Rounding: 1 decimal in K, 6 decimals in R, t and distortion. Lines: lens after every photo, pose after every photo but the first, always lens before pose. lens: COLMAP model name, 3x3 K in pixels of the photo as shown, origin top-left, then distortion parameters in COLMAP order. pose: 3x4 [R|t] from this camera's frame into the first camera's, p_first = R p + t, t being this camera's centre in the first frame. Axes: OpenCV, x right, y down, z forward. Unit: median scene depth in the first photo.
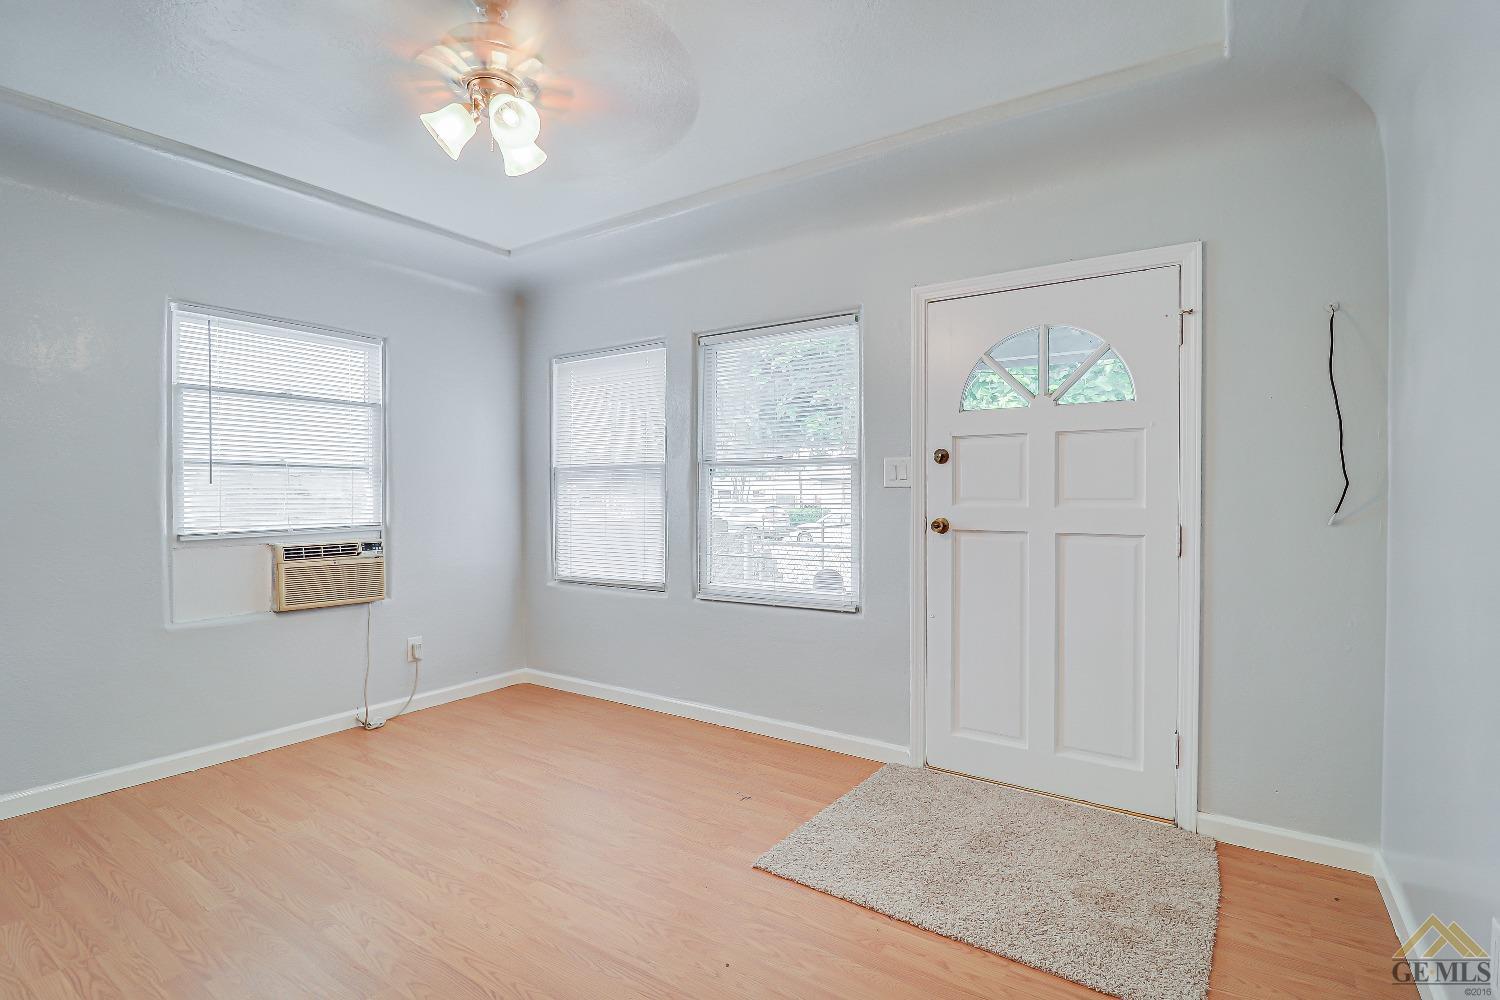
lens RADIAL K [[720.6, 0, 755.4], [0, 720.6, 506.0], [0, 0, 1]] dist [0.000796, -0.007165]
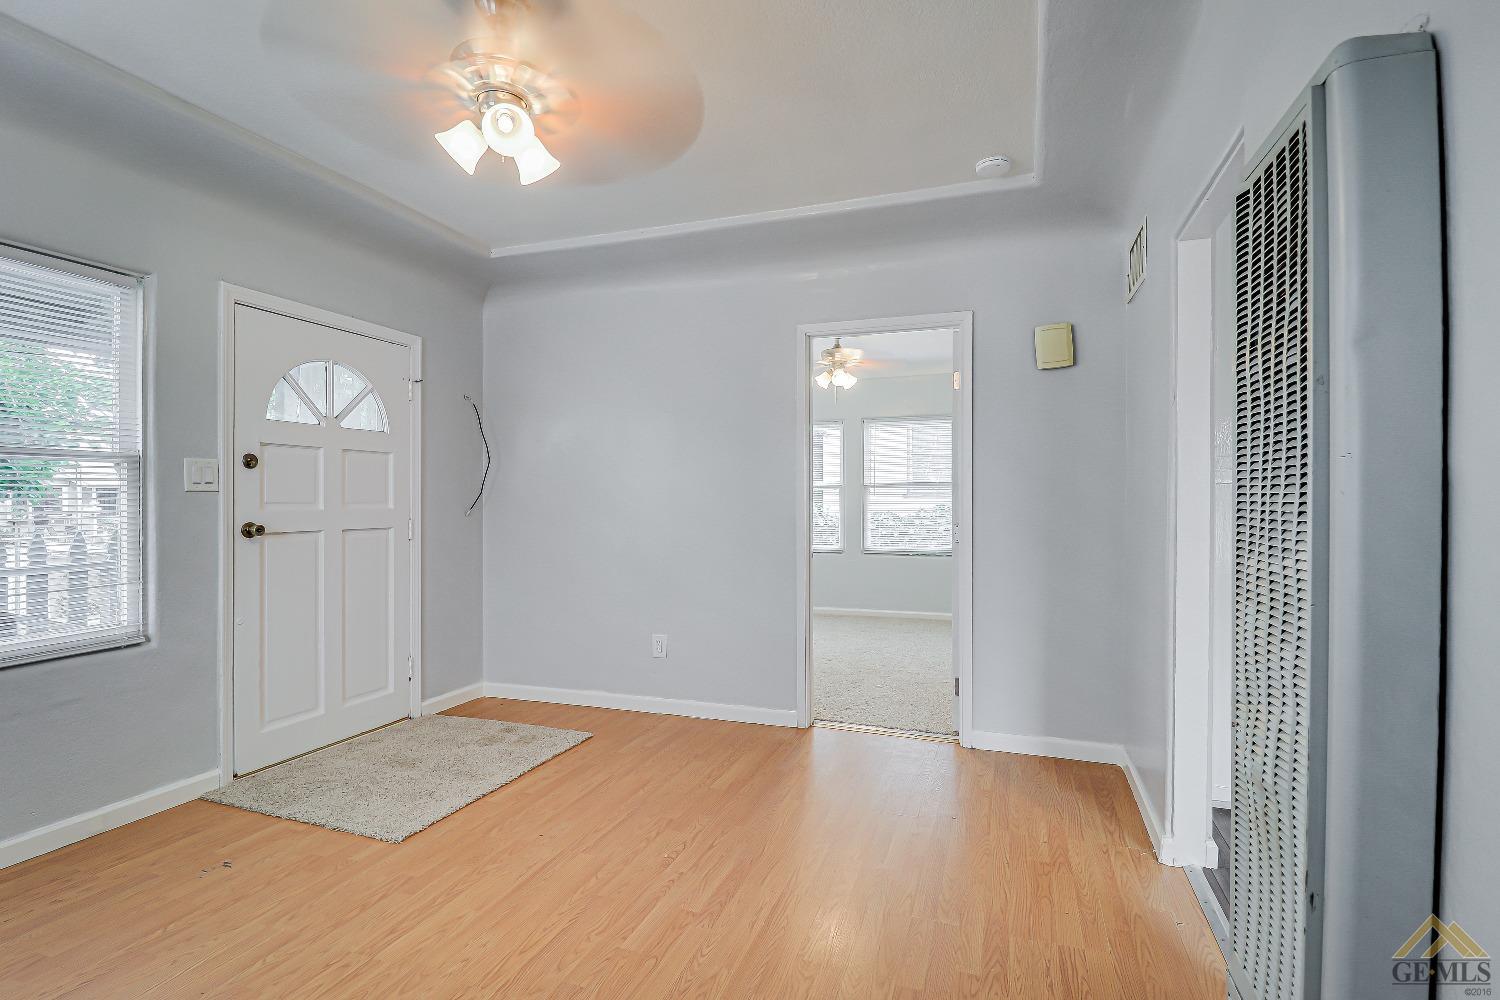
lens RADIAL K [[720.6, 0, 755.4], [0, 720.6, 506.0], [0, 0, 1]] dist [0.000796, -0.007165]
pose [[-0.246428, -0.005564, 0.969145, -0.851873], [0.026165, 0.999581, 0.012392, 0.000439], [-0.968808, 0.028411, -0.246180, 0.535842]]
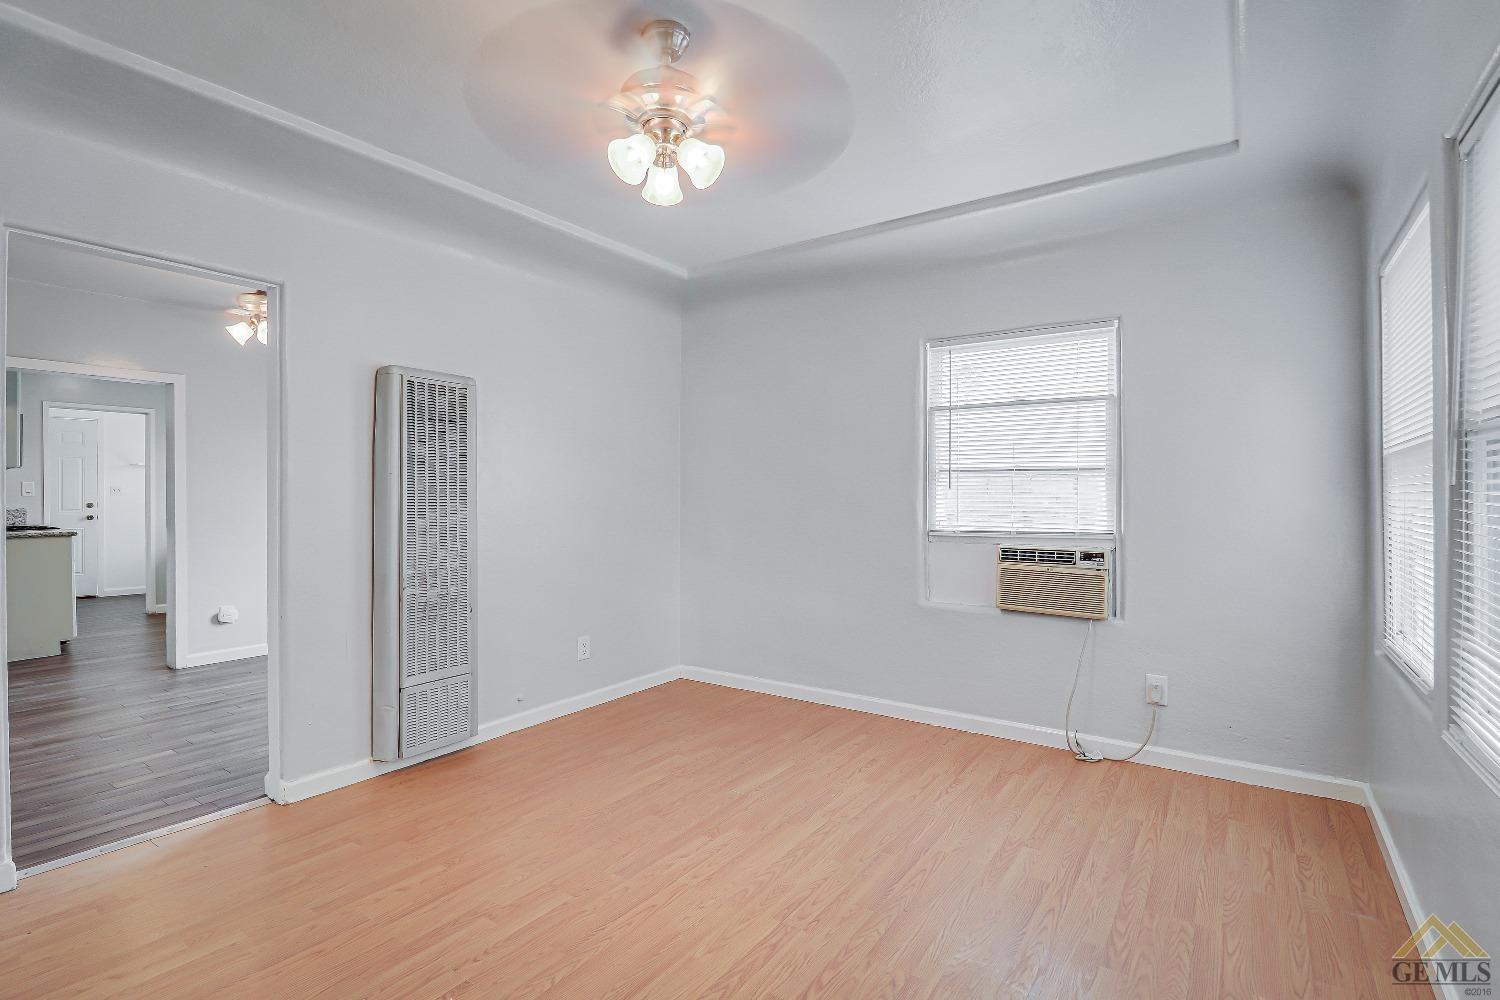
lens RADIAL K [[720.6, 0, 755.4], [0, 720.6, 506.0], [0, 0, 1]] dist [0.000796, -0.007165]
pose [[-0.018539, 0.010610, -0.999772, 0.416344], [-0.024922, 0.999628, 0.011070, -0.007113], [0.999517, 0.025122, -0.018267, 0.682228]]
